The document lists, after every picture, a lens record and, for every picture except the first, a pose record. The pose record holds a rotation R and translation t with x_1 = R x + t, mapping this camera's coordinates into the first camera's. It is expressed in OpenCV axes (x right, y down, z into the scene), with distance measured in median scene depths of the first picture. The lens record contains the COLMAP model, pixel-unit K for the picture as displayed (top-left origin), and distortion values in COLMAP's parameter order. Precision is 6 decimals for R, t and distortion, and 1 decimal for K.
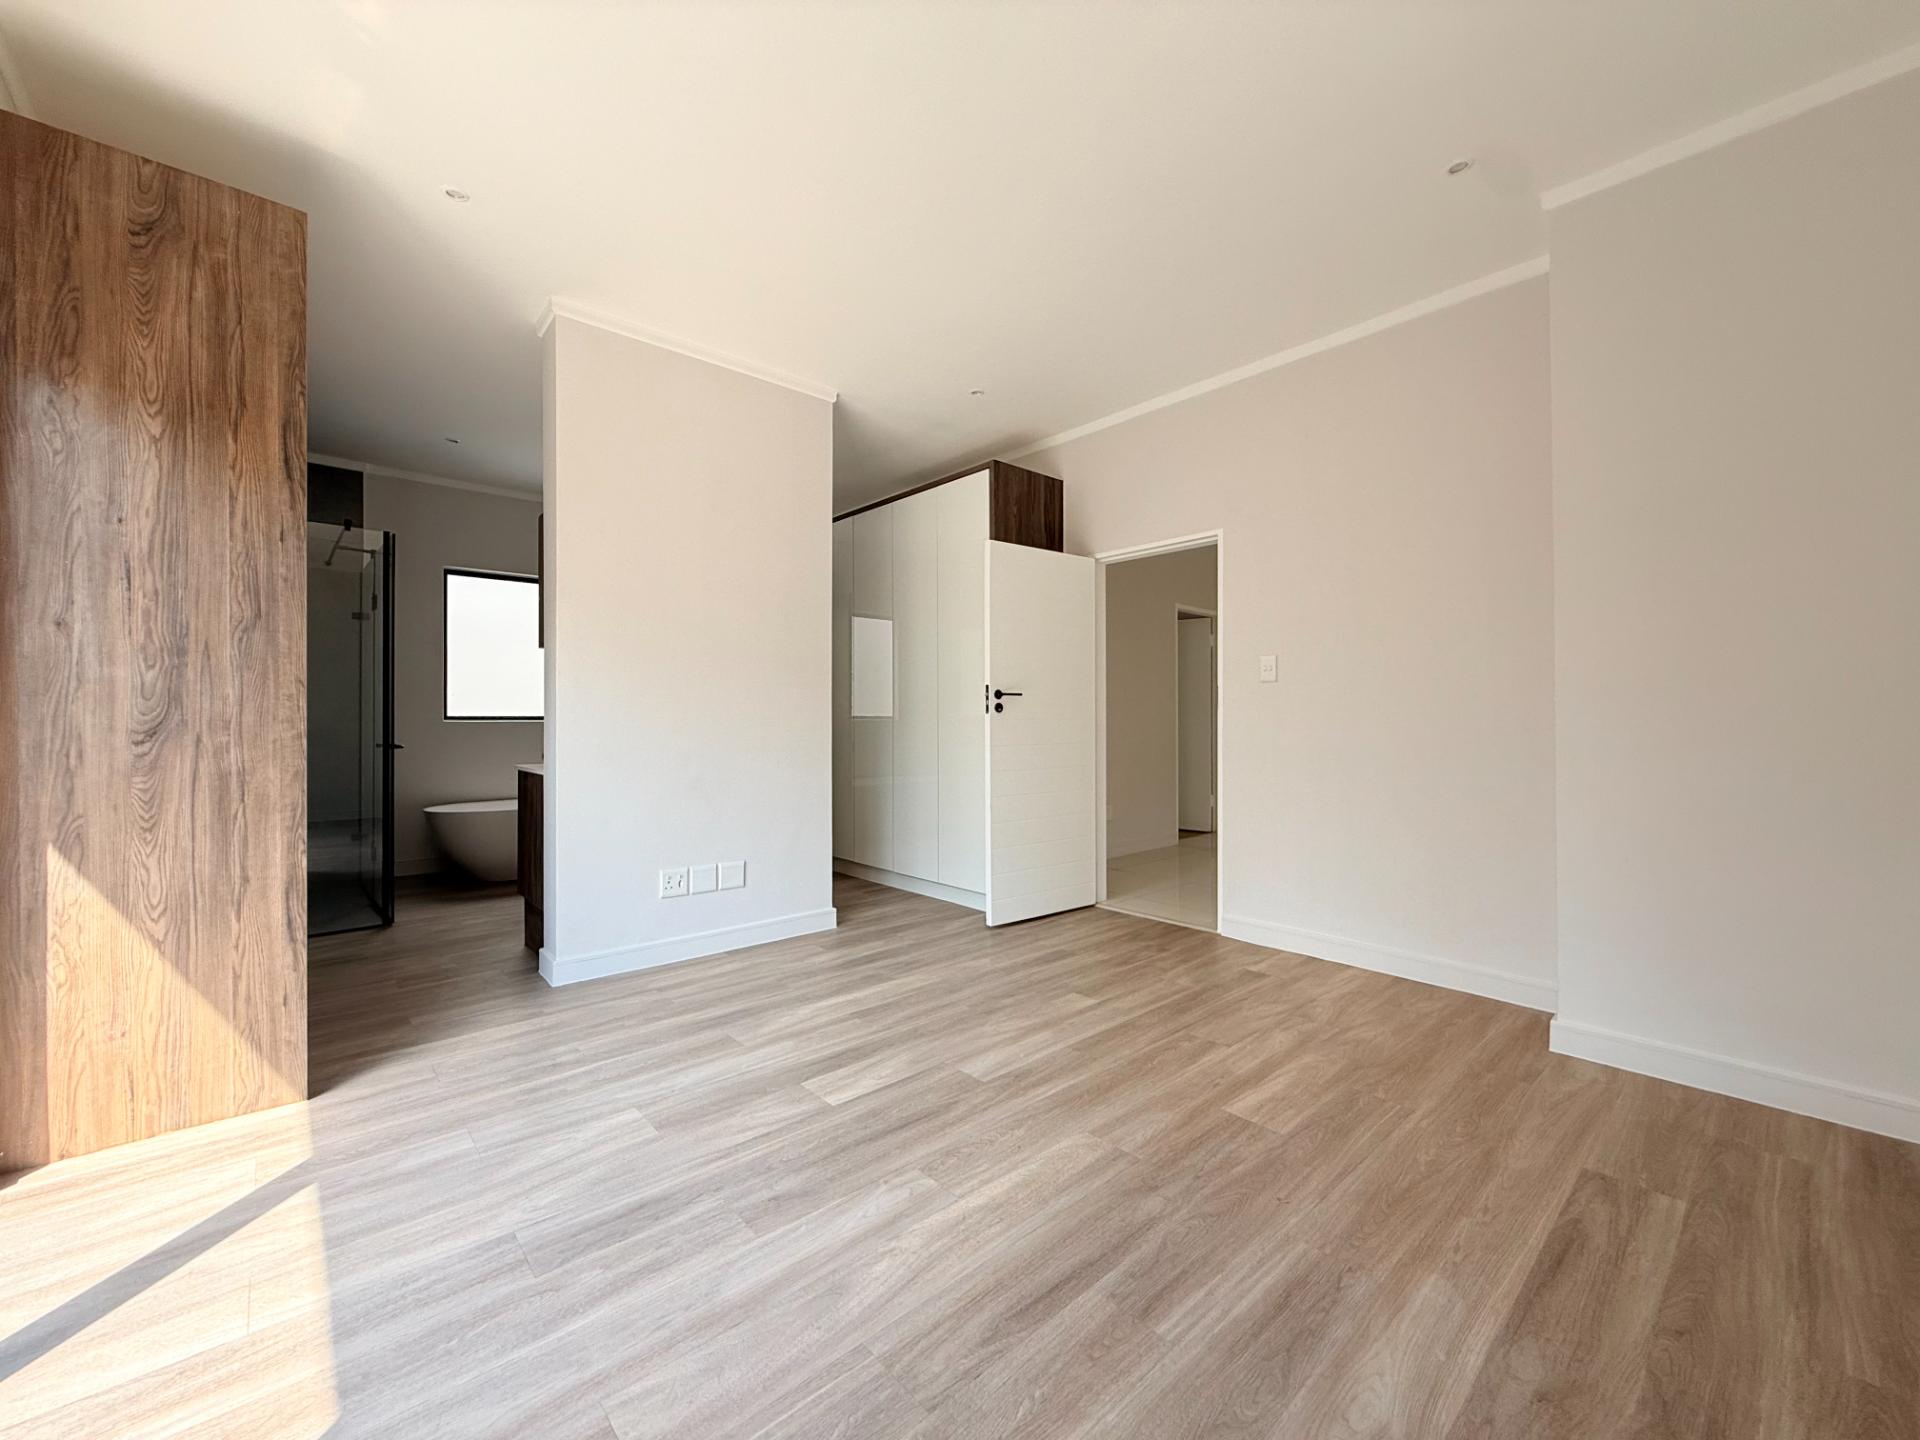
lens RADIAL K [[763.5, 0, 954.9], [0, 763.5, 722.7], [0, 0, 1]] dist [-0.000185, 0.000286]
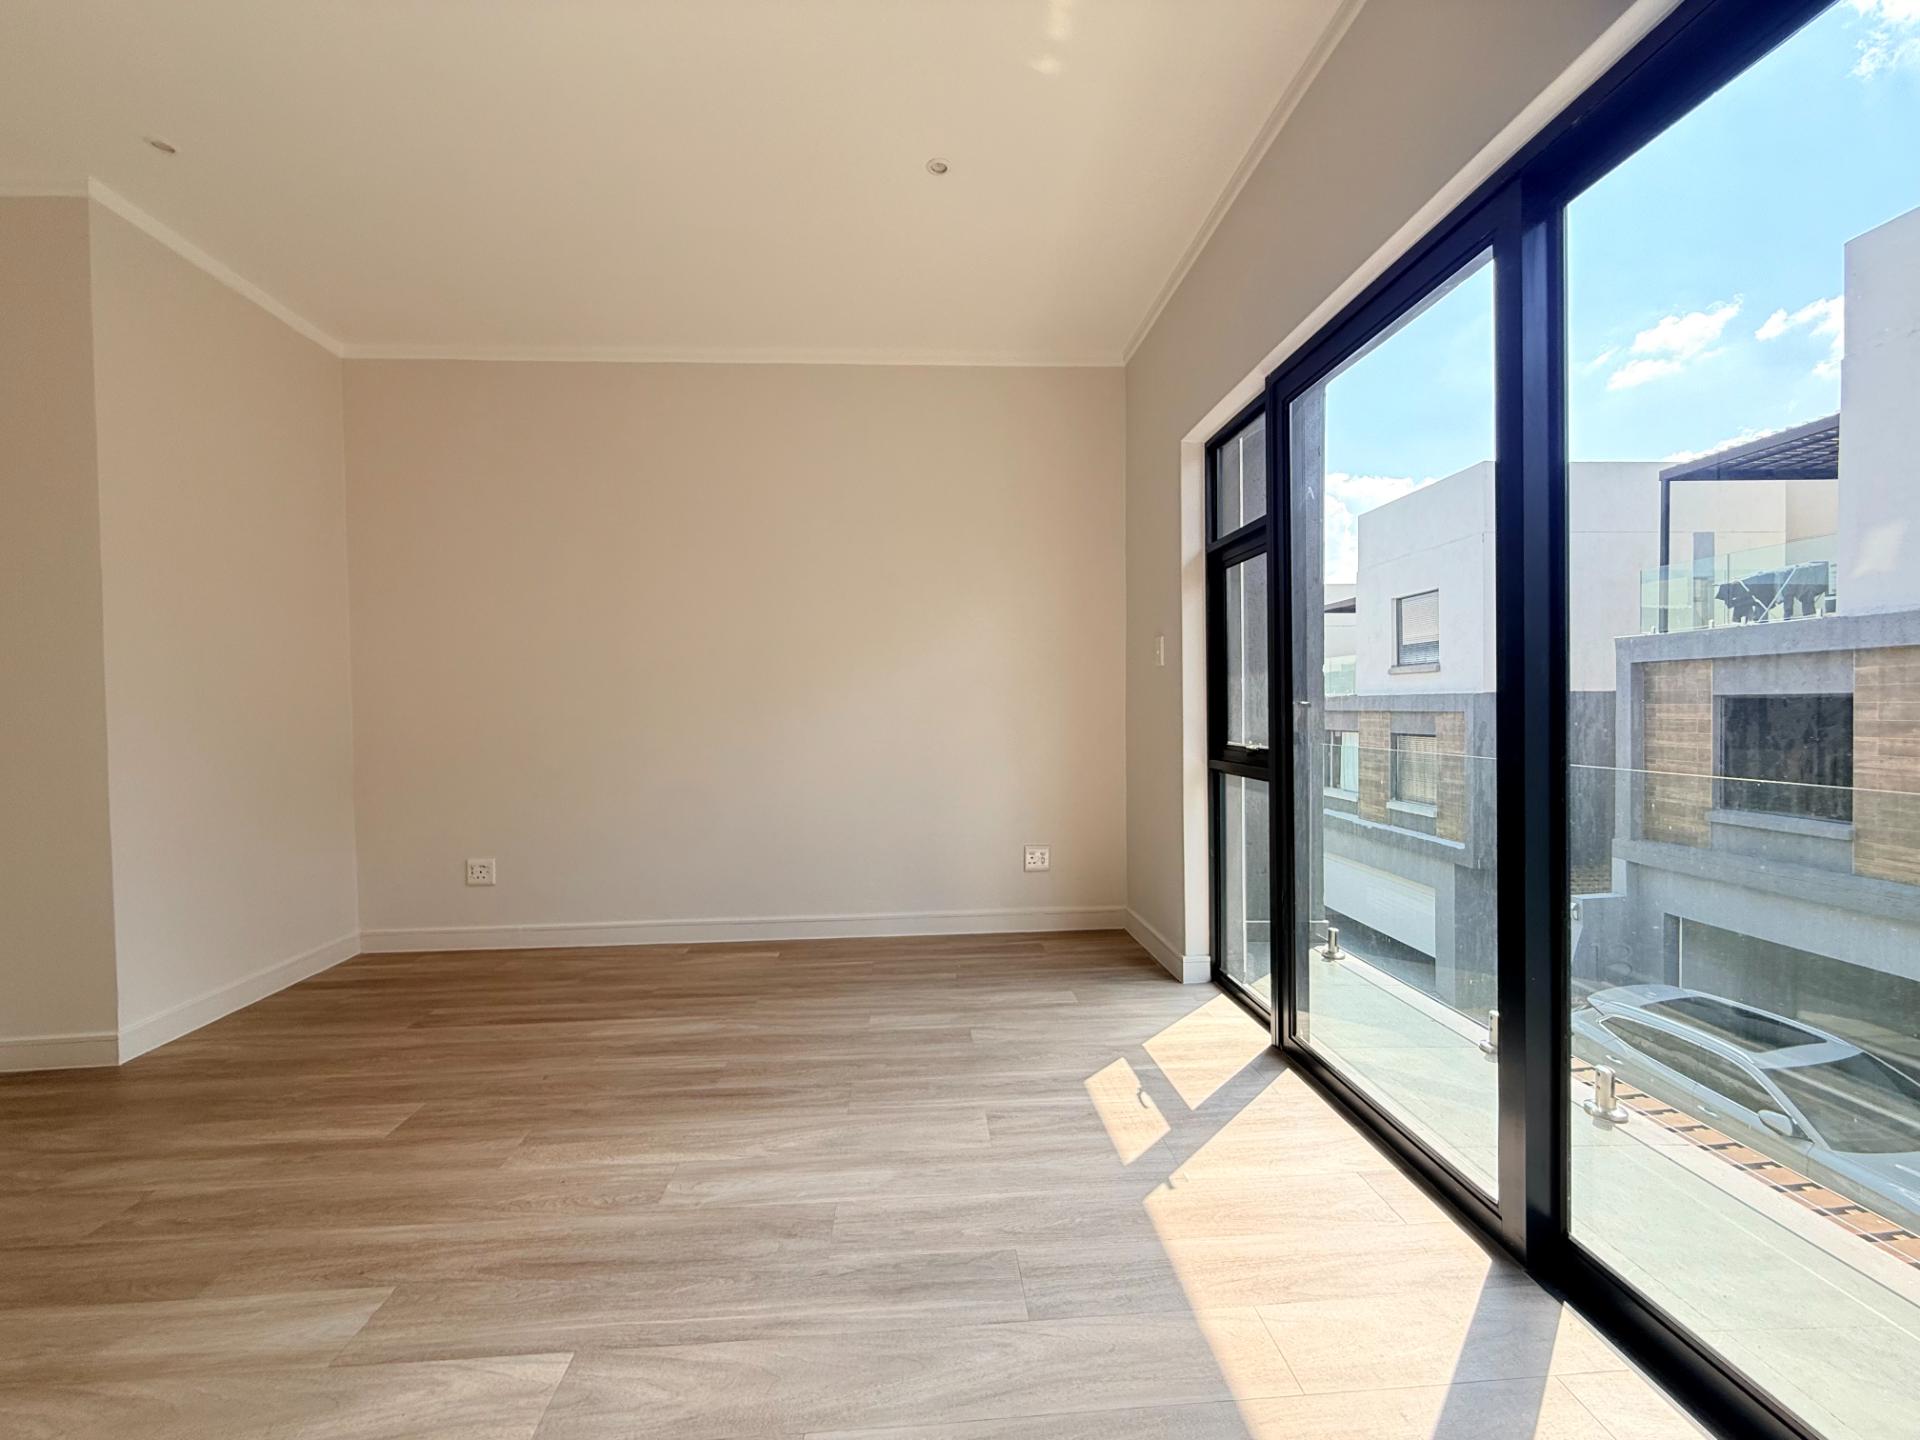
lens RADIAL K [[763.5, 0, 954.9], [0, 763.5, 716.3], [0, 0, 1]] dist [-0.000185, 0.000286]
pose [[-0.783081, 0.002717, 0.621914, -0.915951], [0.017093, 0.999707, 0.017154, -0.020936], [-0.621685, 0.024063, -0.782898, 1.493016]]
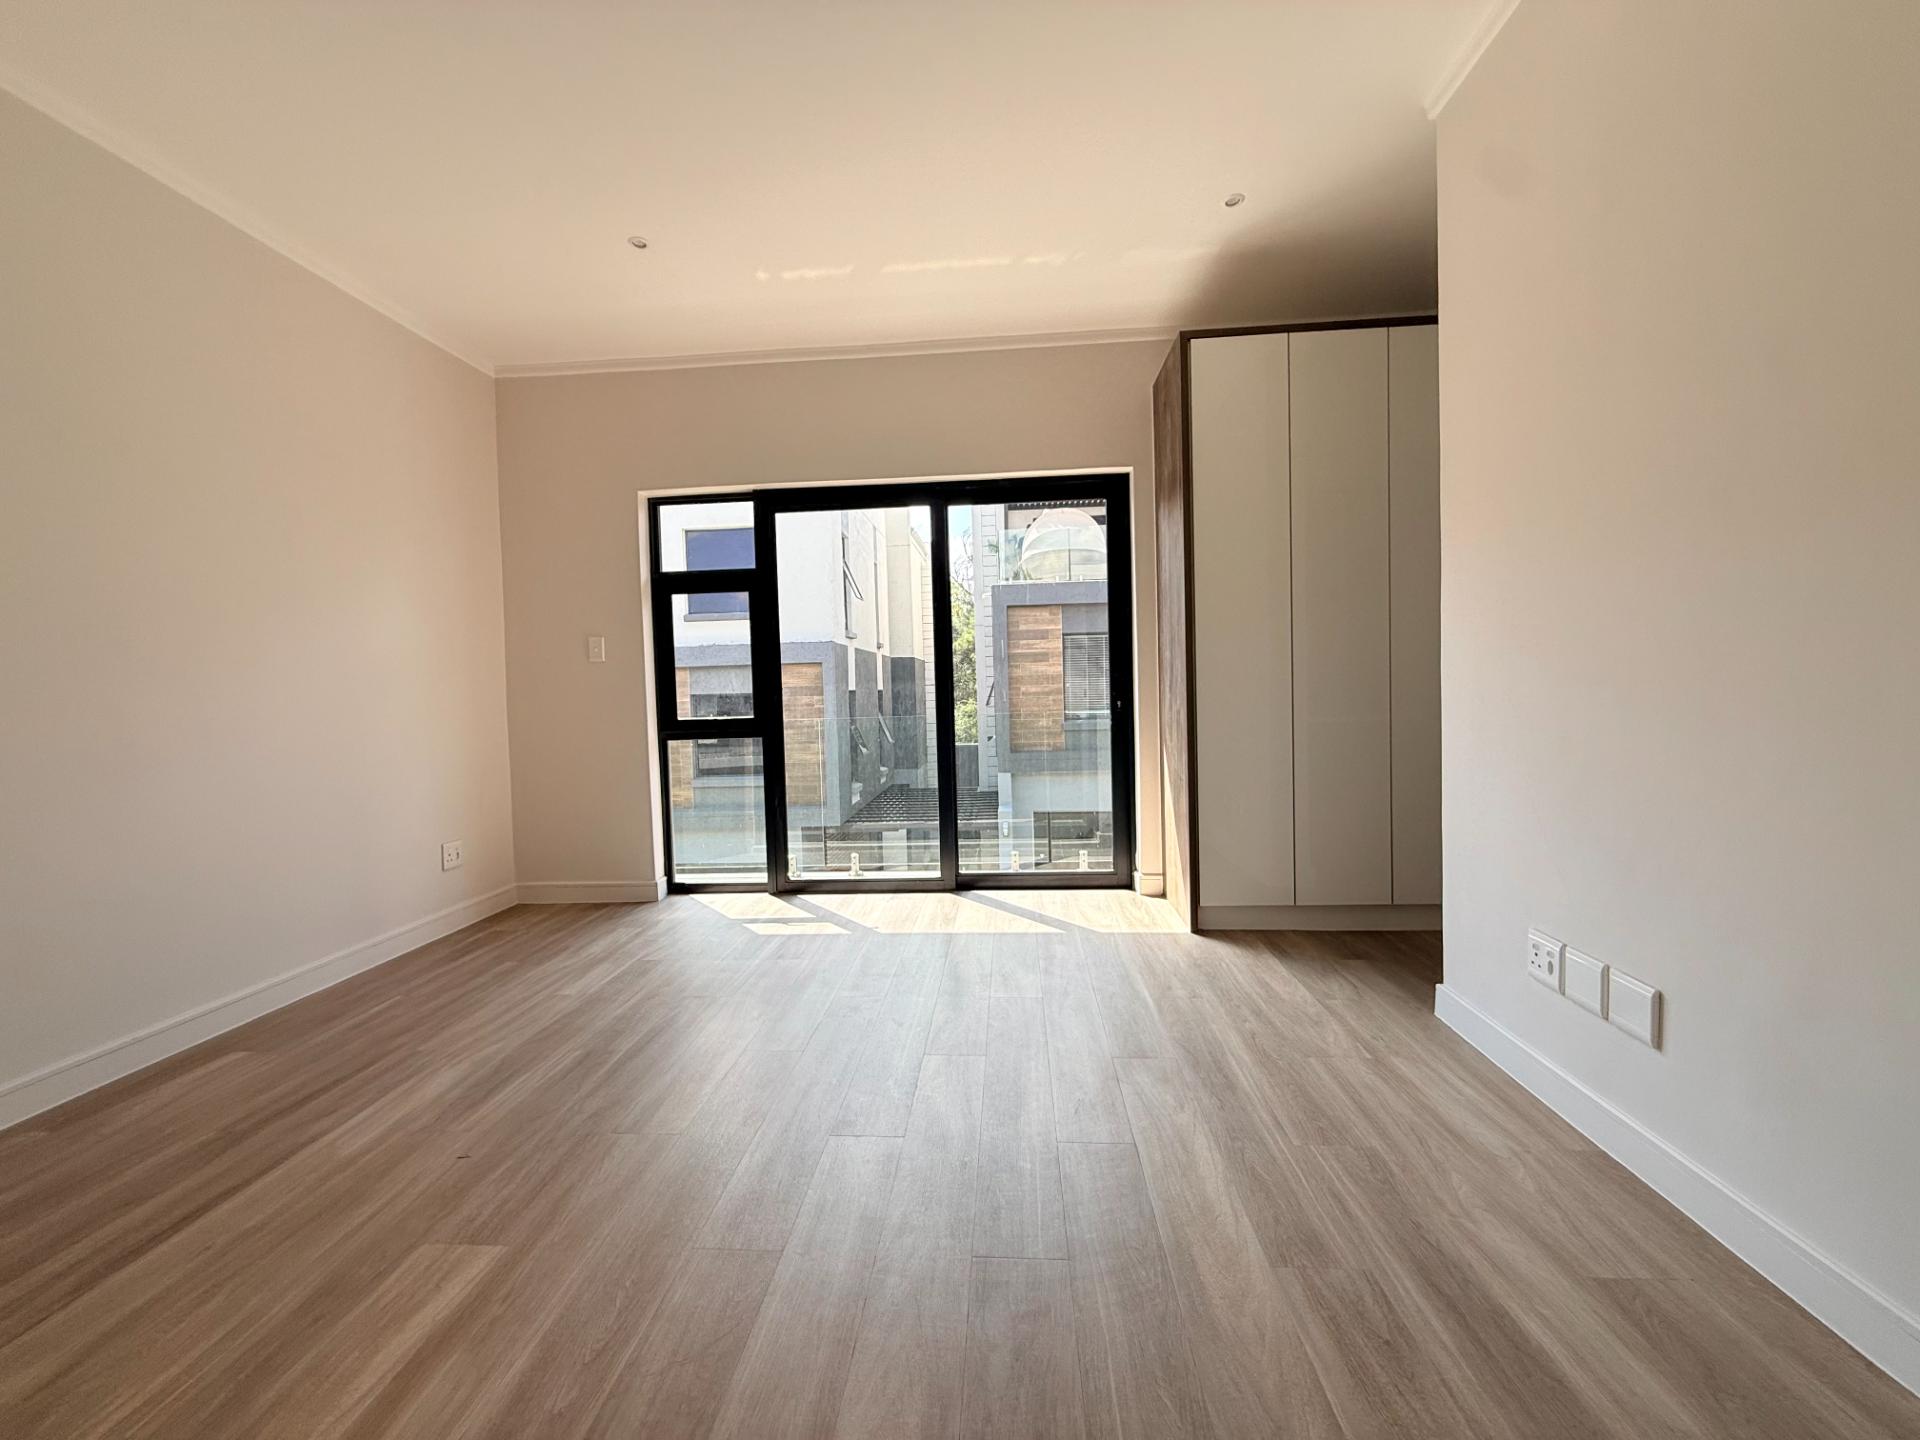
lens RADIAL K [[763.5, 0, 959.9], [0, 763.5, 724.2], [0, 0, 1]] dist [-0.000185, 0.000286]
pose [[-0.715339, 0.051995, -0.696840, 0.598574], [0.024532, 0.998482, 0.049320, -0.001536], [0.698347, 0.018185, -0.715529, 2.072912]]
